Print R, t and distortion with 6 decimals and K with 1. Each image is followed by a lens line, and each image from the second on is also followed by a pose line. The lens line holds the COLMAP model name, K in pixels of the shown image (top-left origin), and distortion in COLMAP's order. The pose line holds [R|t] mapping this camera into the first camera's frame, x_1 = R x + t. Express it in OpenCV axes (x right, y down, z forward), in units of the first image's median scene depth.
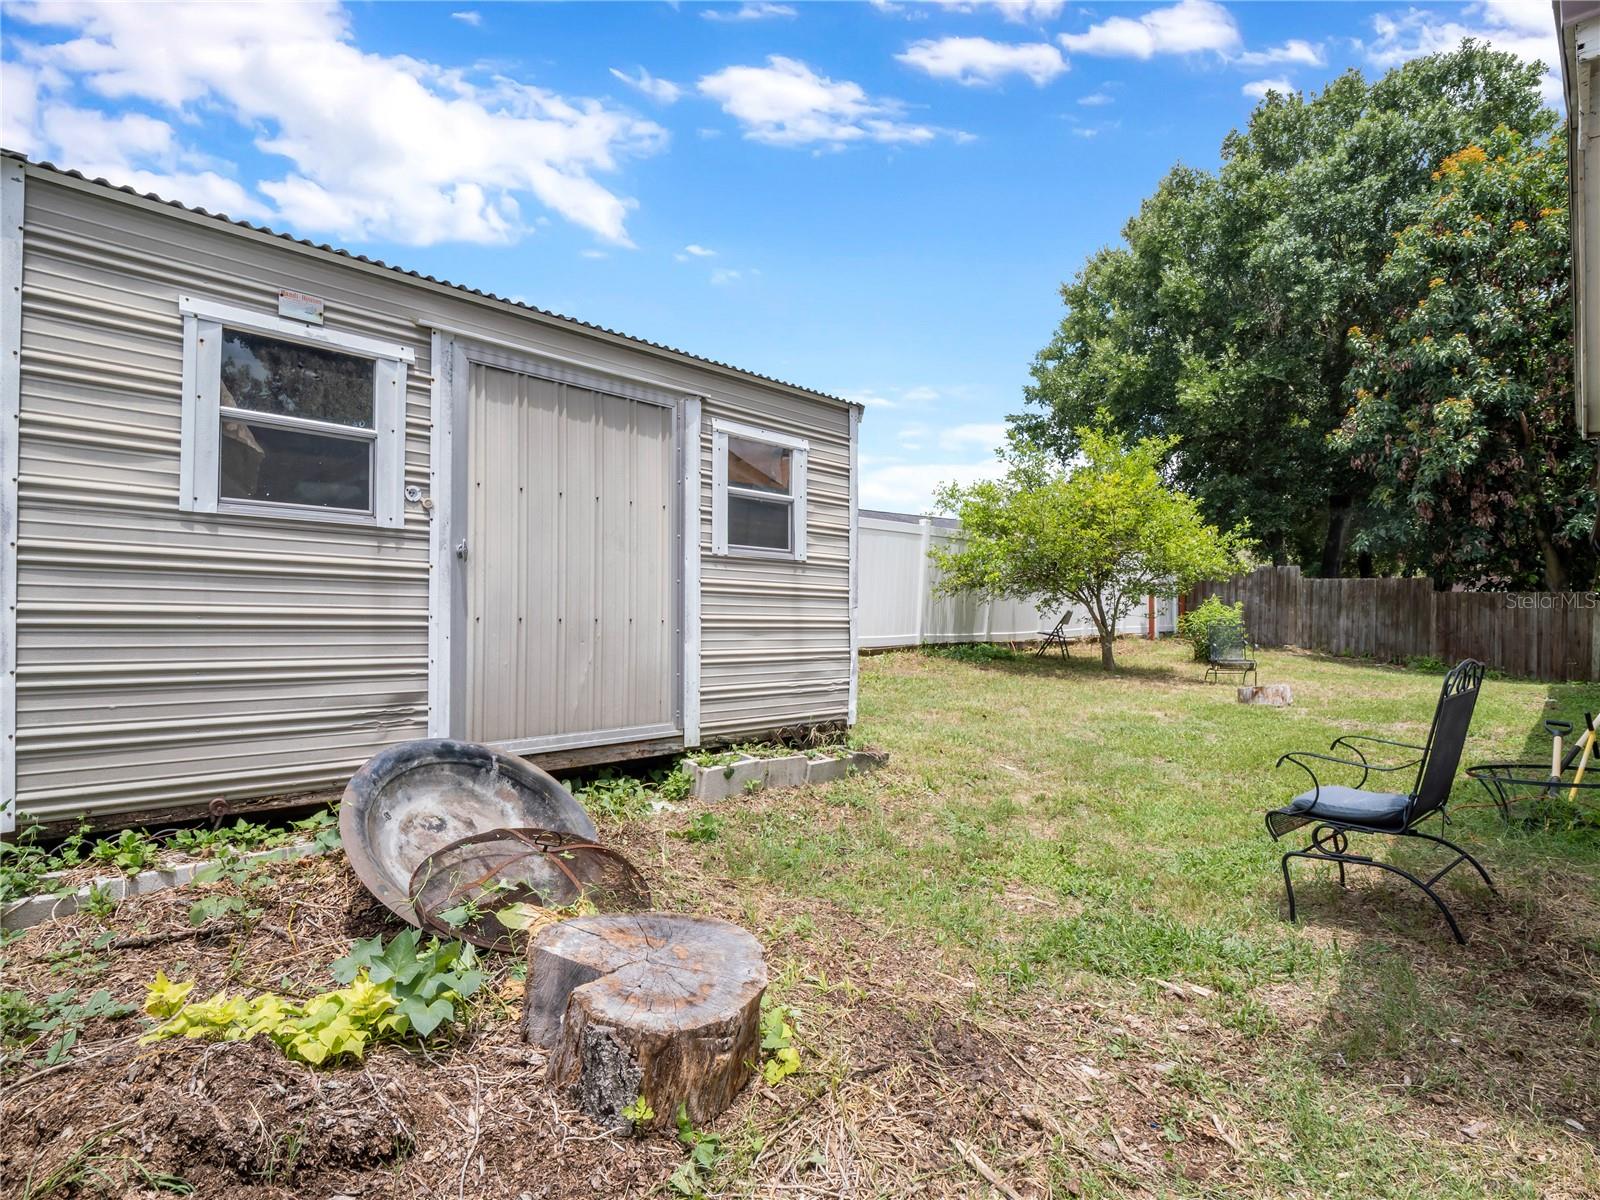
lens RADIAL K [[793.9, 0, 793.1], [0, 793.9, 597.4], [0, 0, 1]] dist [-0.006102, -0.000464]
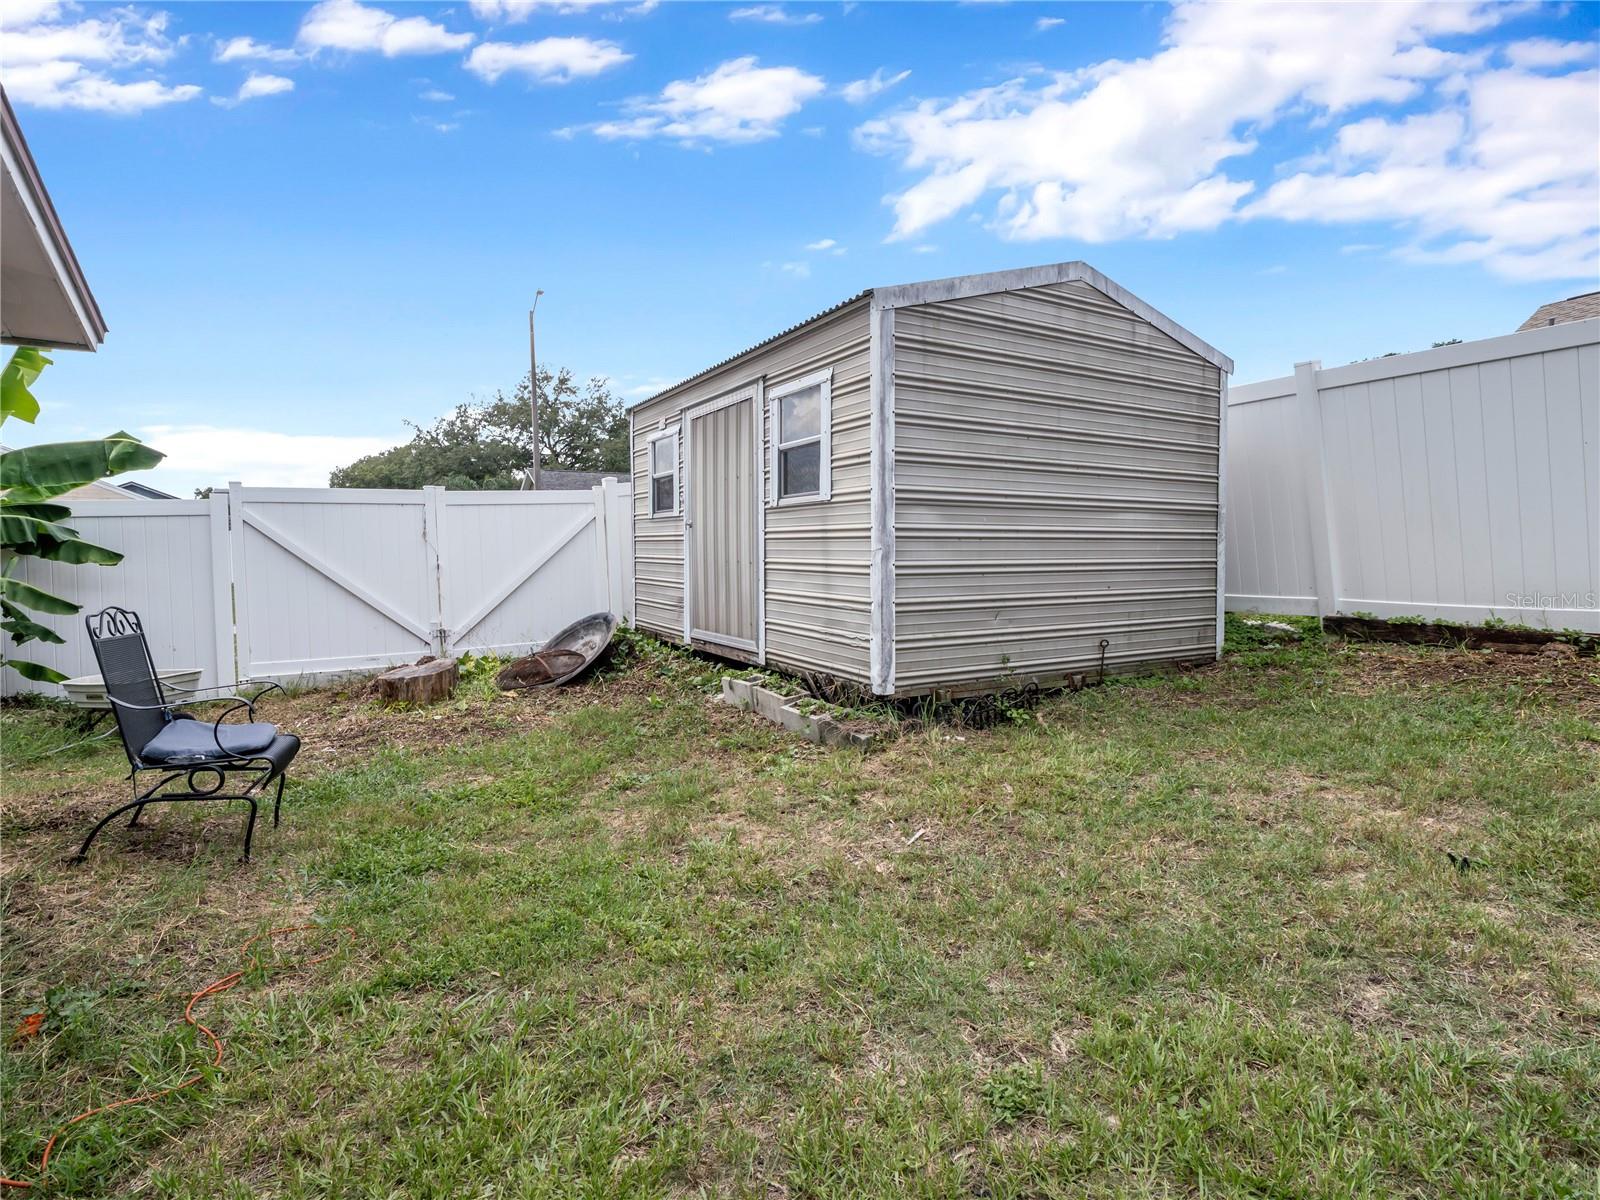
lens RADIAL K [[793.9, 0, 793.1], [0, 793.9, 597.4], [0, 0, 1]] dist [-0.006102, -0.000464]
pose [[-0.261047, 0.044282, -0.964310, 1.021257], [0.020035, 0.998981, 0.040451, 0.033176], [0.965118, -0.008761, -0.261668, 1.321972]]
